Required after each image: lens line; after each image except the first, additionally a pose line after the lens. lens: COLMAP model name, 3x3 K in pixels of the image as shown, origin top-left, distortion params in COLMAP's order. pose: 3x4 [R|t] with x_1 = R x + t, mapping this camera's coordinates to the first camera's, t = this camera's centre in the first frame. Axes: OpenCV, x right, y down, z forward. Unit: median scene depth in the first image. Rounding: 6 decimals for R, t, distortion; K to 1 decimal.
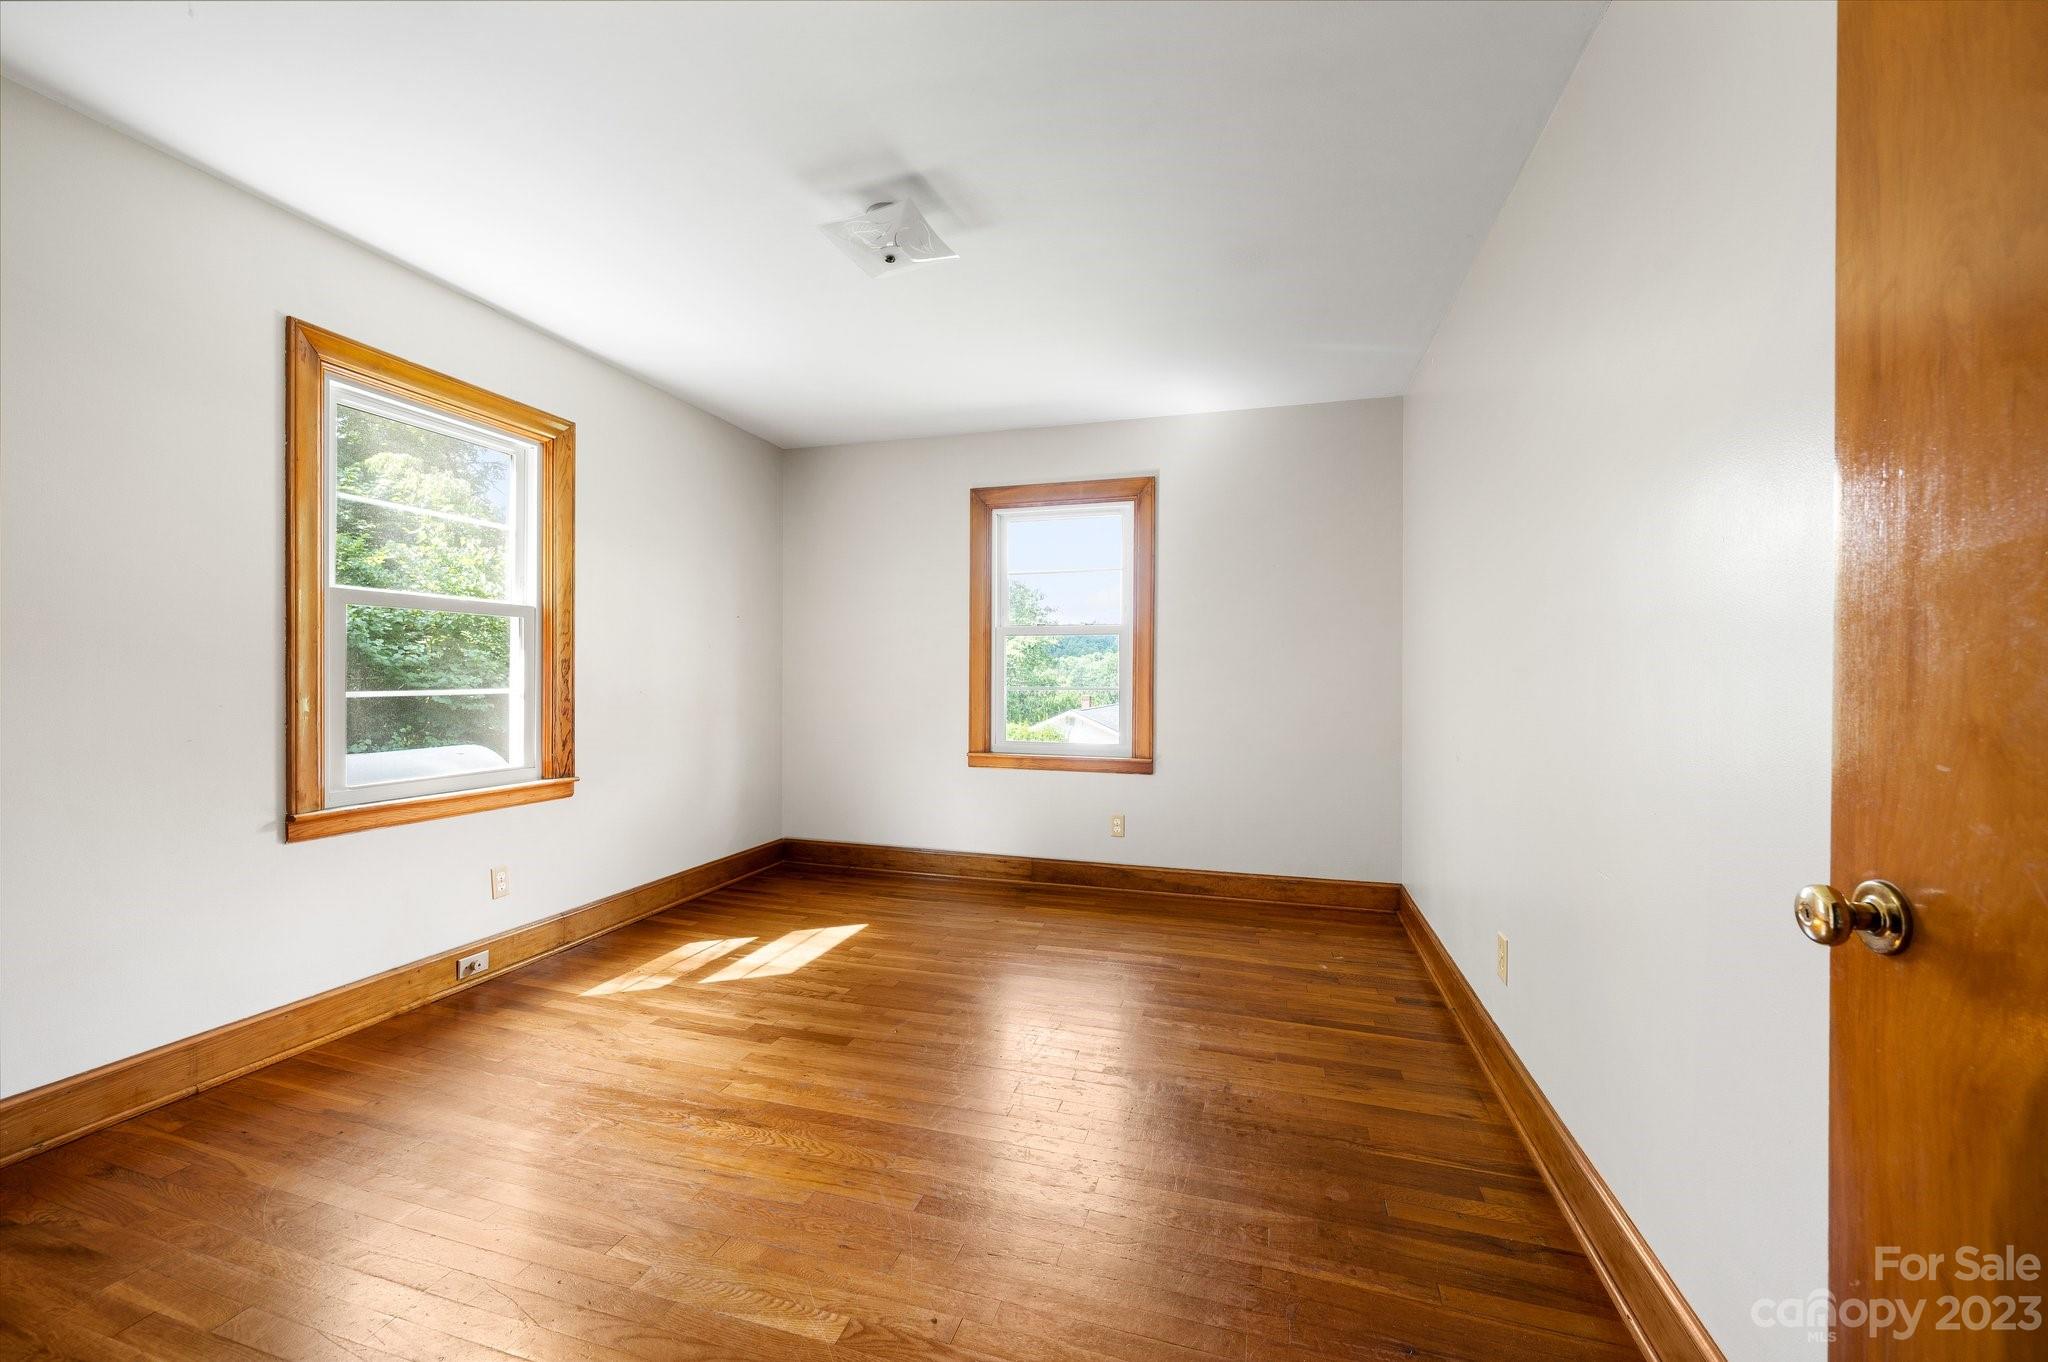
lens RADIAL K [[805.6, 0, 1017.5], [0, 805.6, 681.9], [0, 0, 1]] dist [-0.002073, 0.000201]
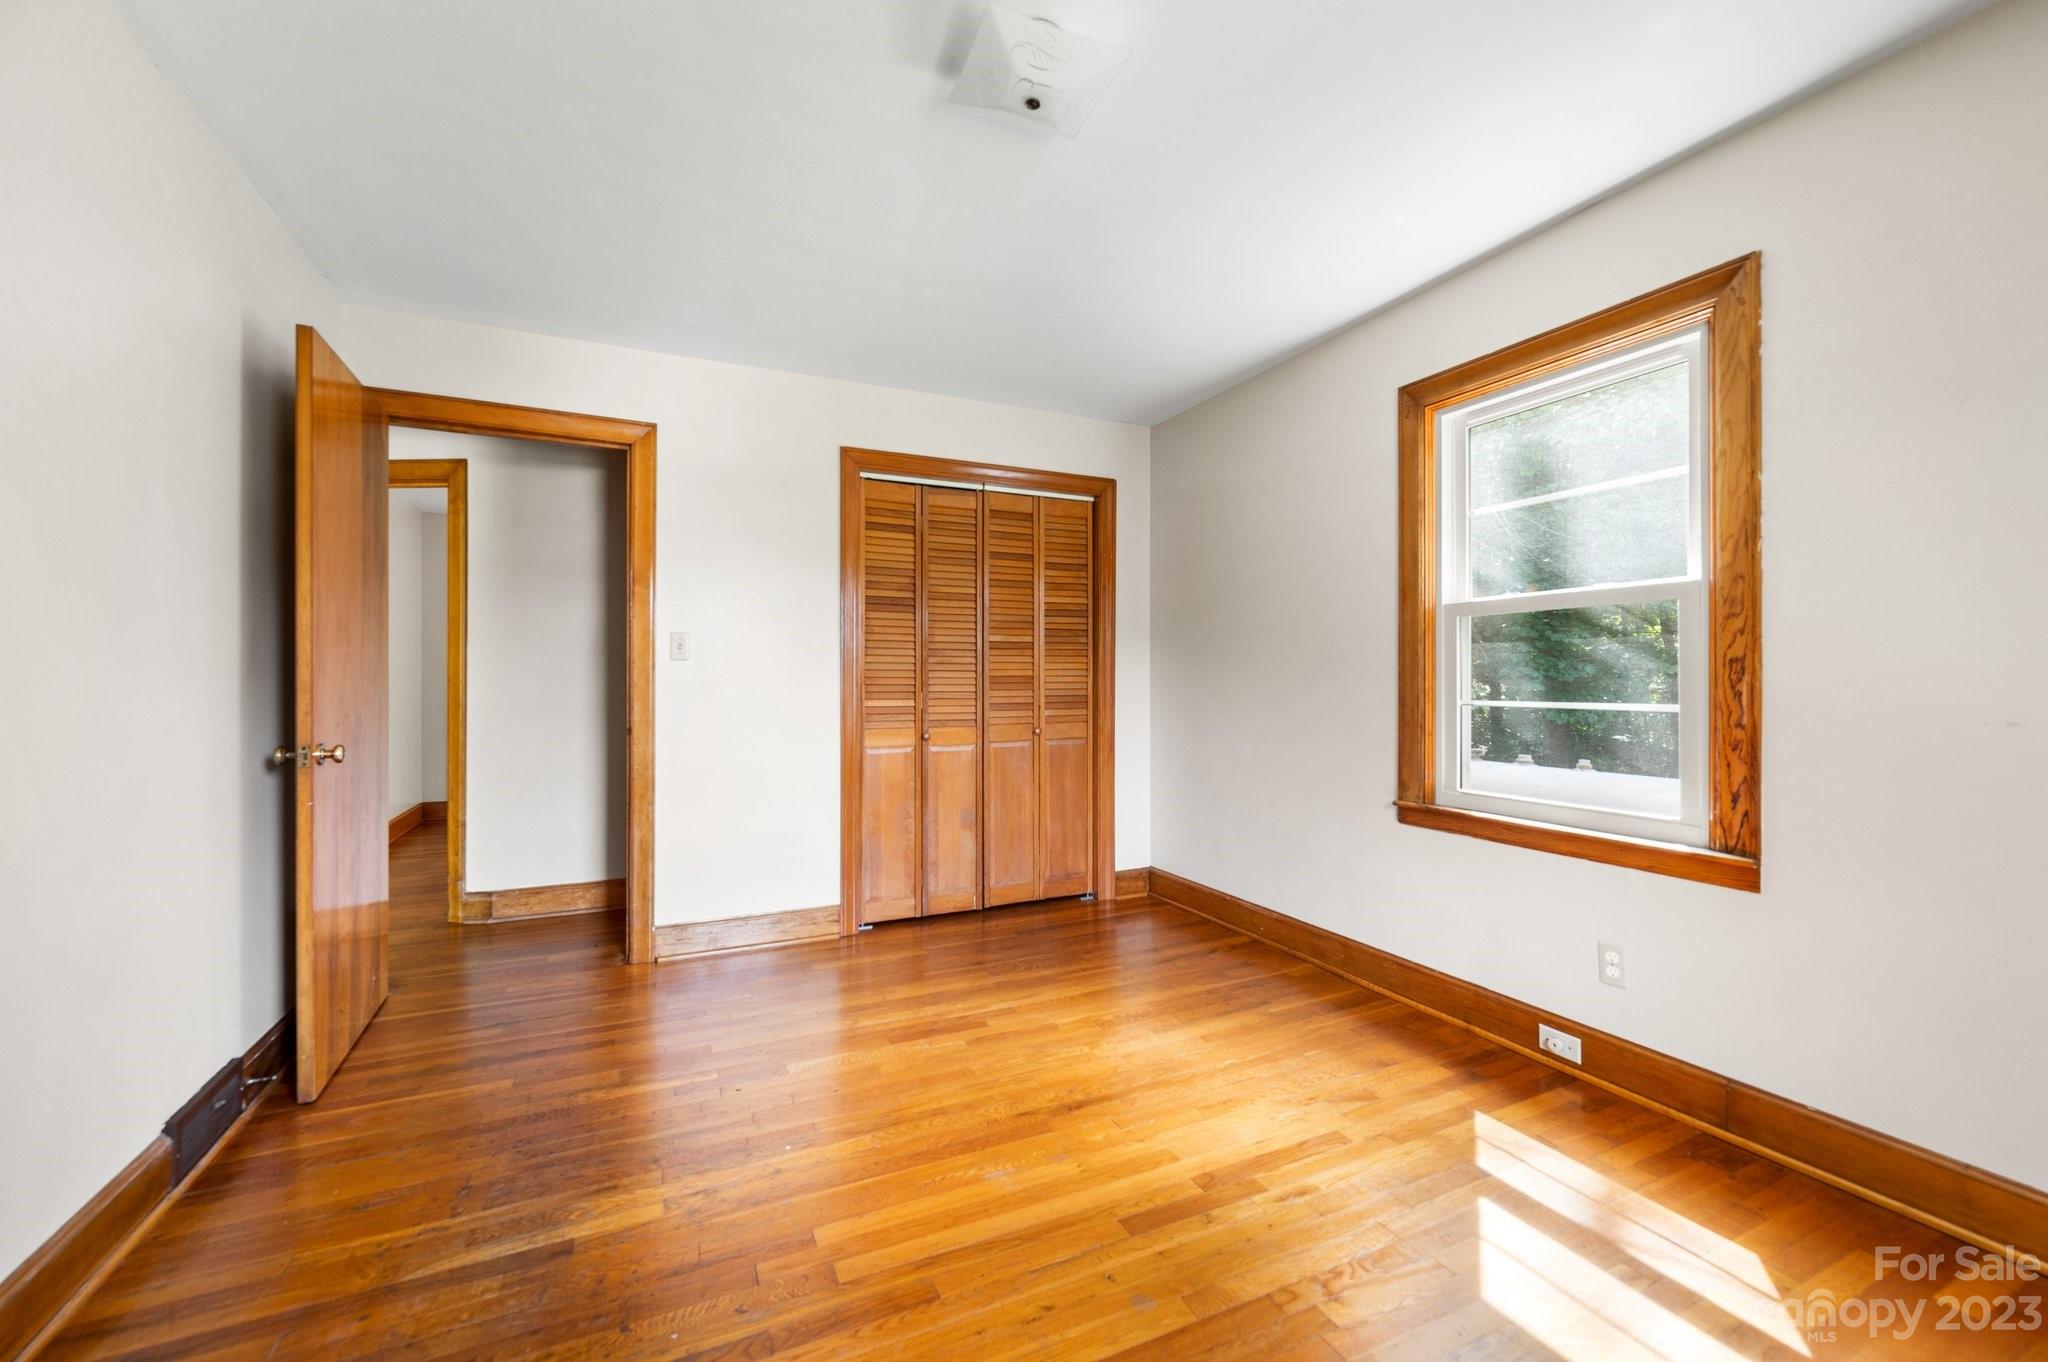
lens RADIAL K [[805.6, 0, 1017.5], [0, 805.6, 681.9], [0, 0, 1]] dist [-0.002073, 0.000201]
pose [[-0.745661, -0.003794, -0.666315, 0.269709], [-0.009196, 0.999947, 0.004597, -0.009035], [0.666262, 0.009555, -0.745656, 1.256149]]
